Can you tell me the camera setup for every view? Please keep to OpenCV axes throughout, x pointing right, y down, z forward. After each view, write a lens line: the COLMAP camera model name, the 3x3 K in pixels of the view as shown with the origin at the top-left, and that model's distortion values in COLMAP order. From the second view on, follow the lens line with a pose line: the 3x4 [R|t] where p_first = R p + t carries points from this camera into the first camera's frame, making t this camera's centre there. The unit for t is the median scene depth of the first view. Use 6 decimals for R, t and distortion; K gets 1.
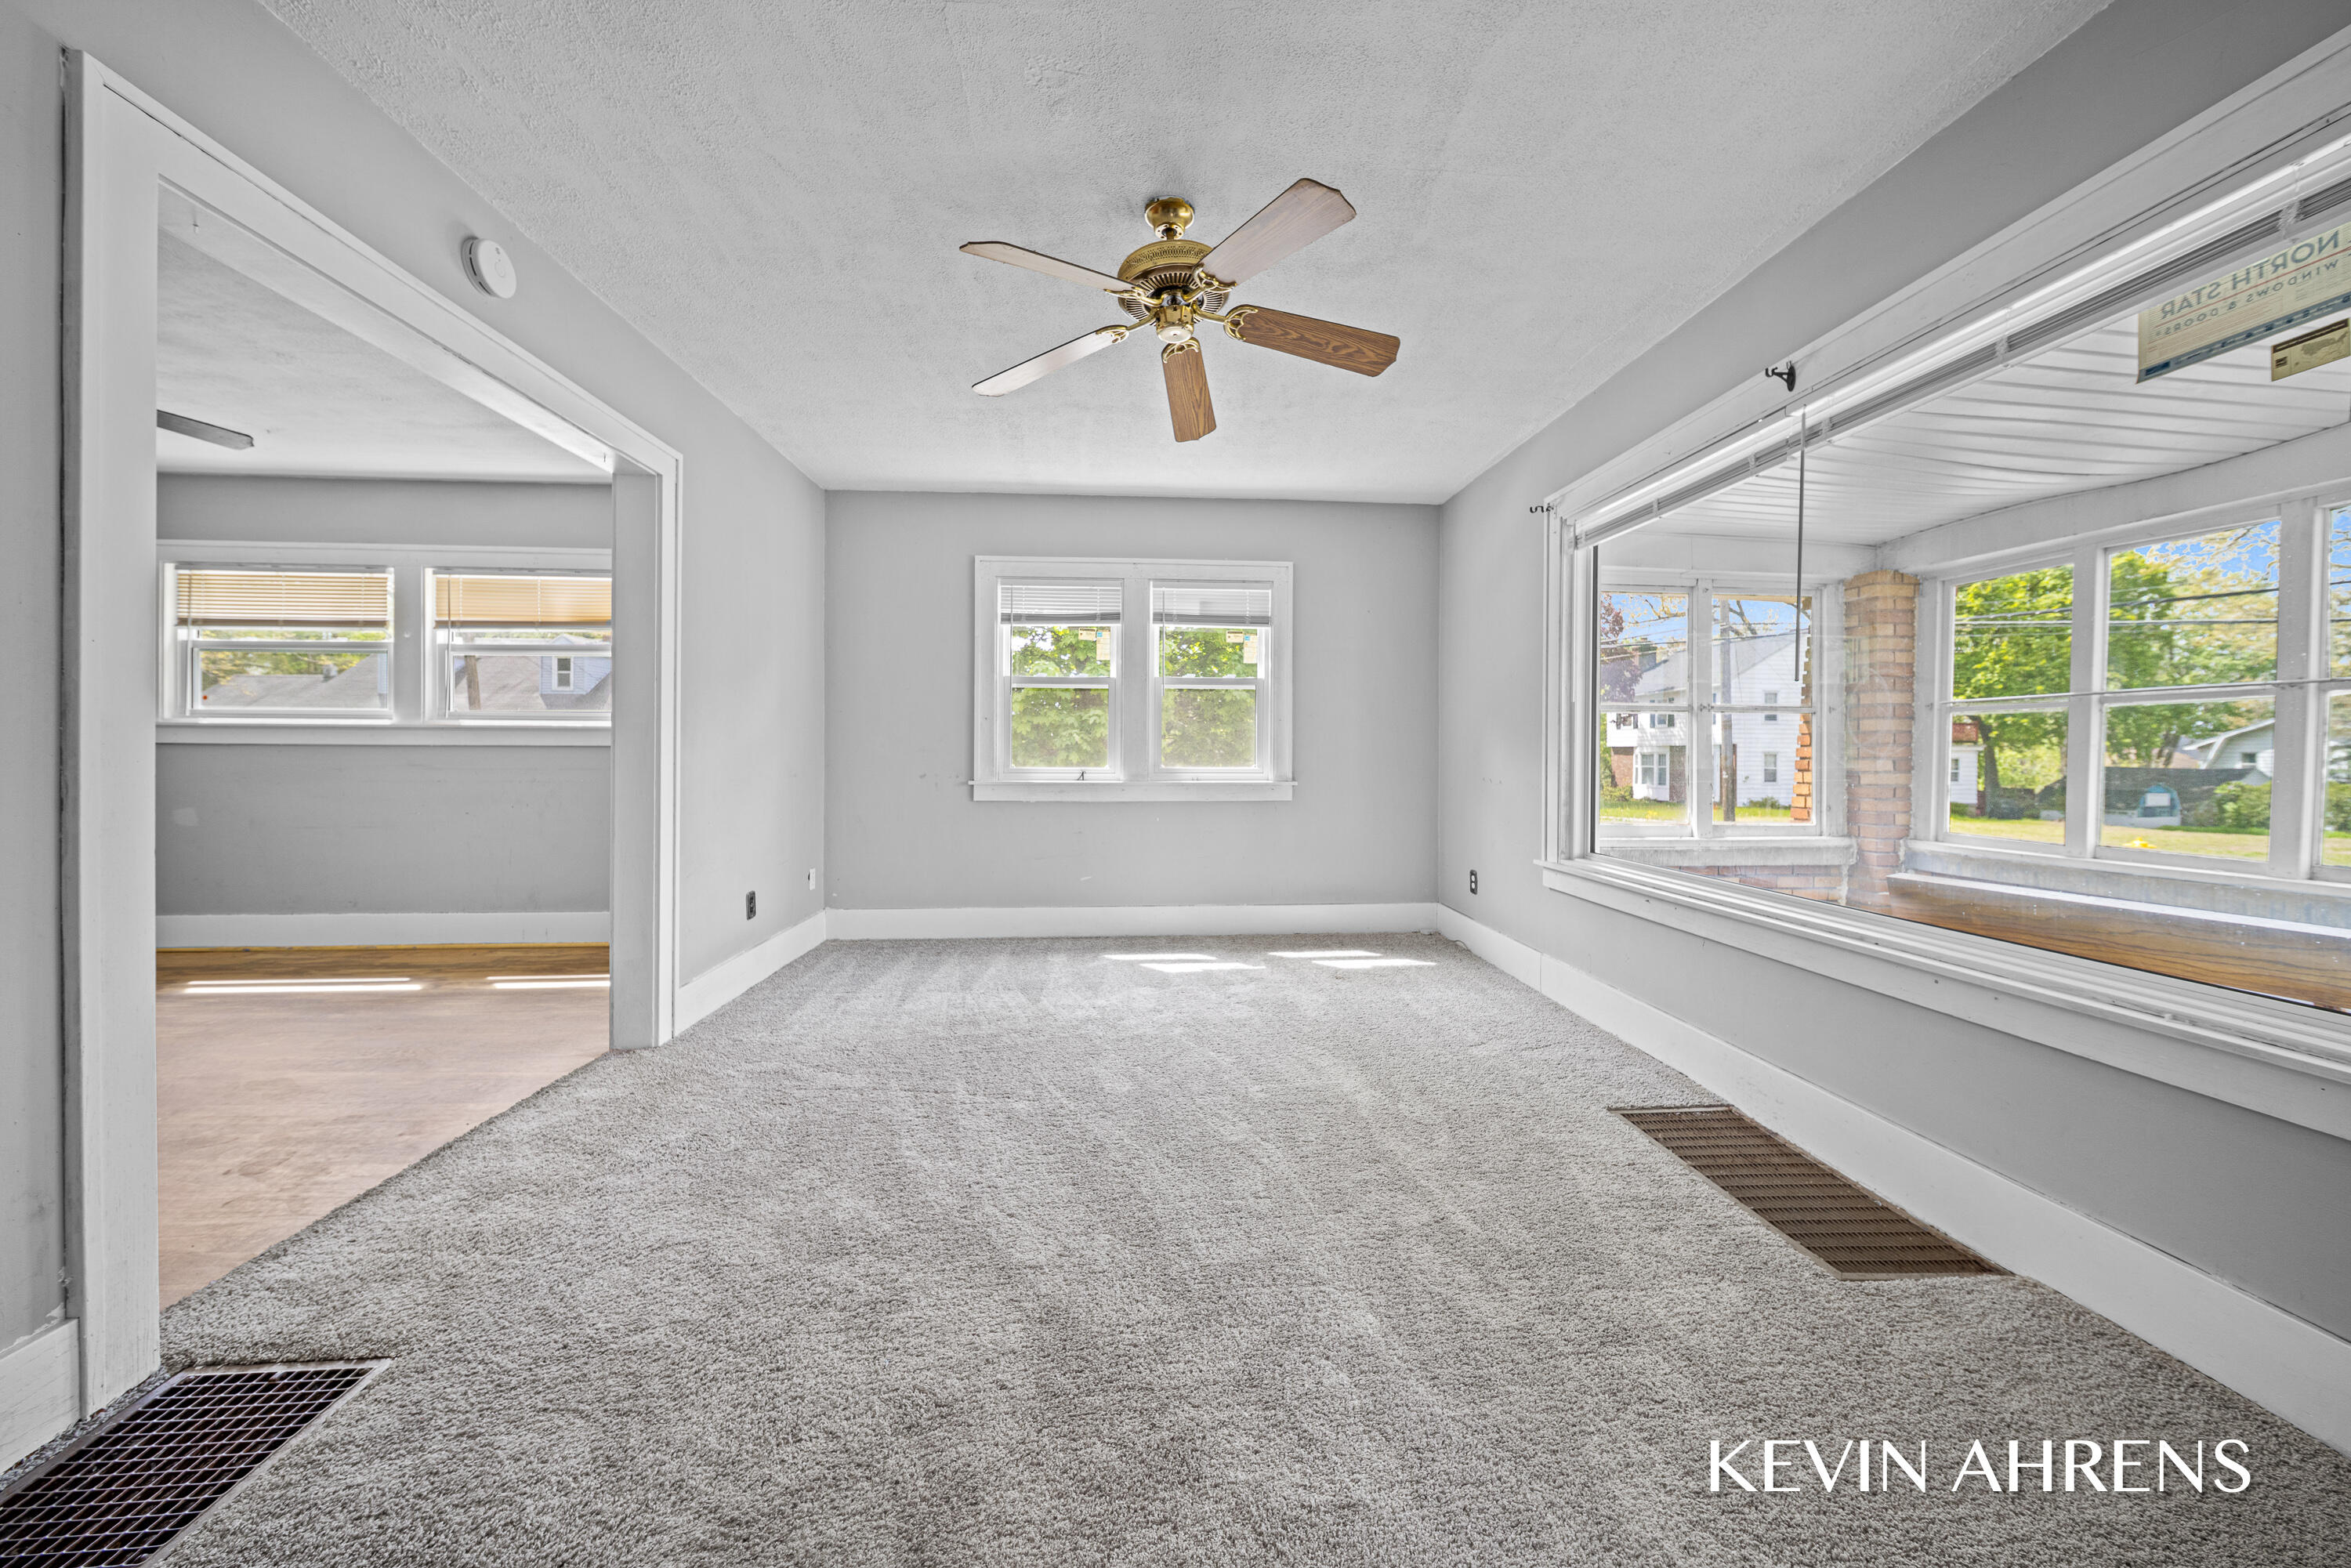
lens RADIAL K [[830.3, 0, 1180.7], [0, 830.3, 746.4], [0, 0, 1]] dist [0.000117, -0.002465]
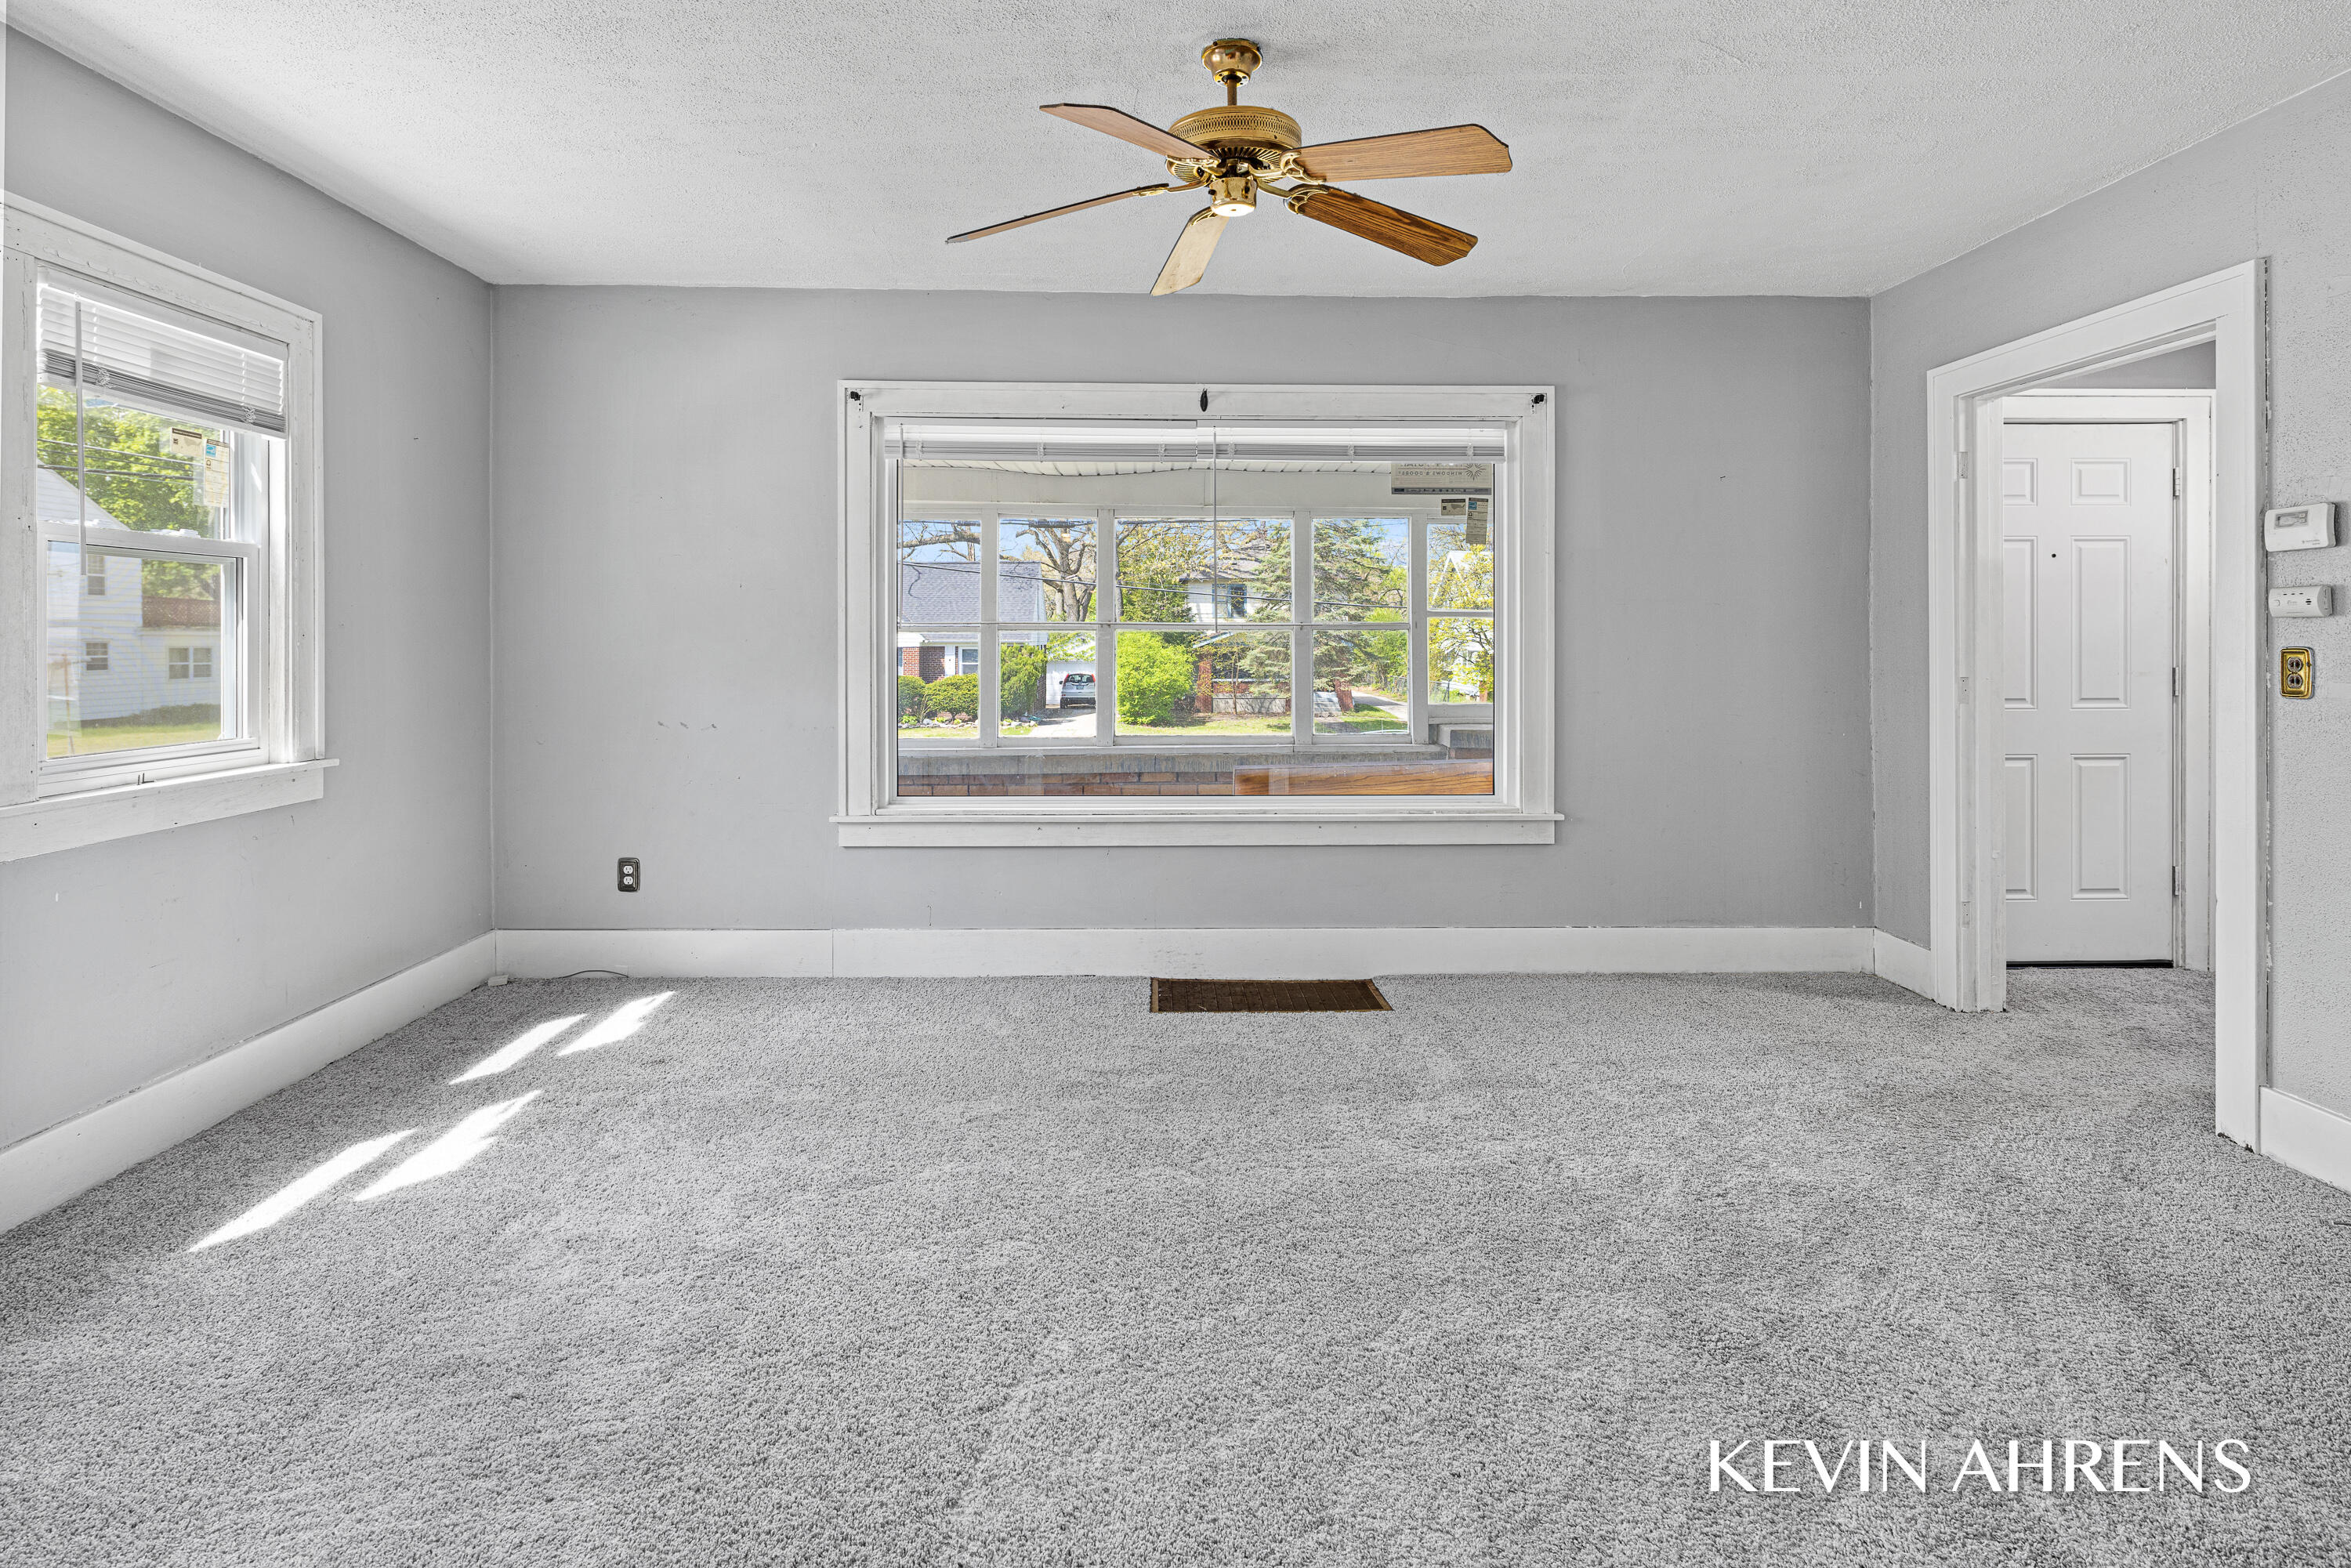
lens RADIAL K [[1143.2, 0, 1184.3], [0, 1143.2, 649.9], [0, 0, 1]] dist [0.003555, -0.004506]
pose [[0.044937, -0.013050, 0.998905, -1.050062], [-0.005931, 0.999894, 0.013330, -0.070535], [-0.998972, -0.006523, 0.044854, 0.914929]]
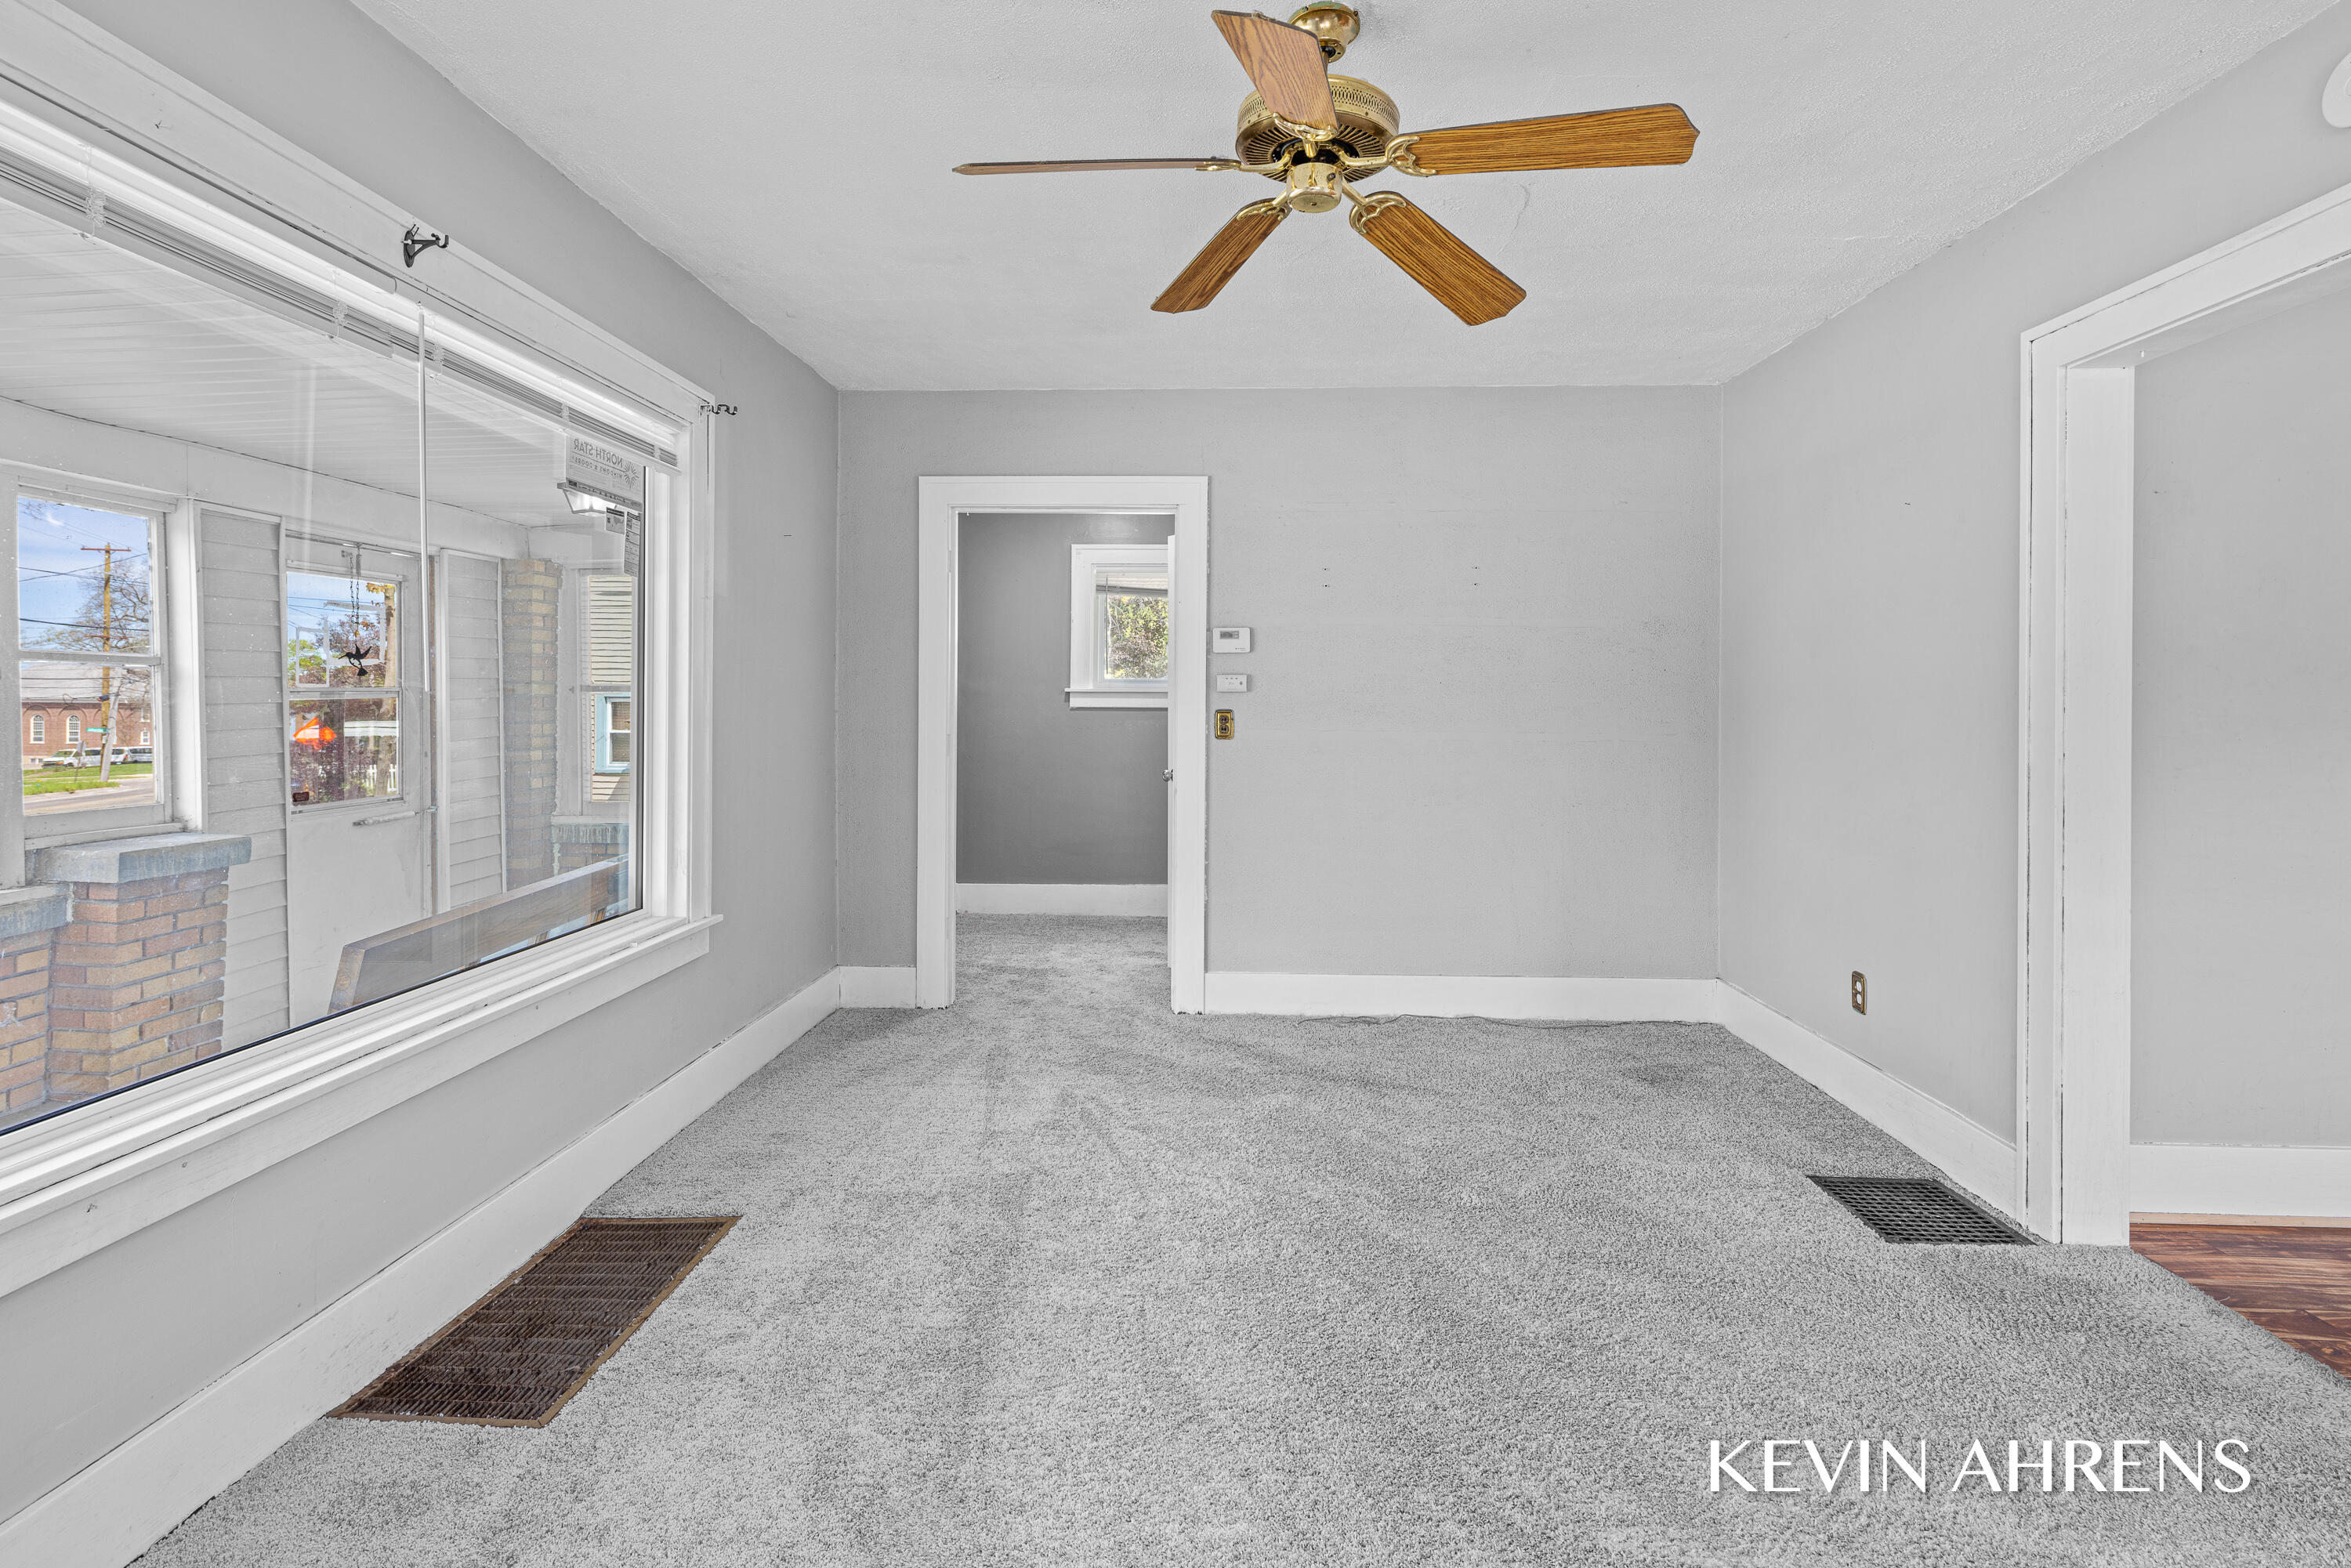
lens RADIAL K [[1117.7, 0, 1173.8], [0, 1117.7, 705.9], [0, 0, 1]] dist [-0.002489, -0.000795]
pose [[-0.992162, -0.009417, 0.124601, -0.010993], [-0.009680, 0.999952, -0.001507, -0.067068], [-0.124581, -0.002701, -0.992206, 1.770258]]
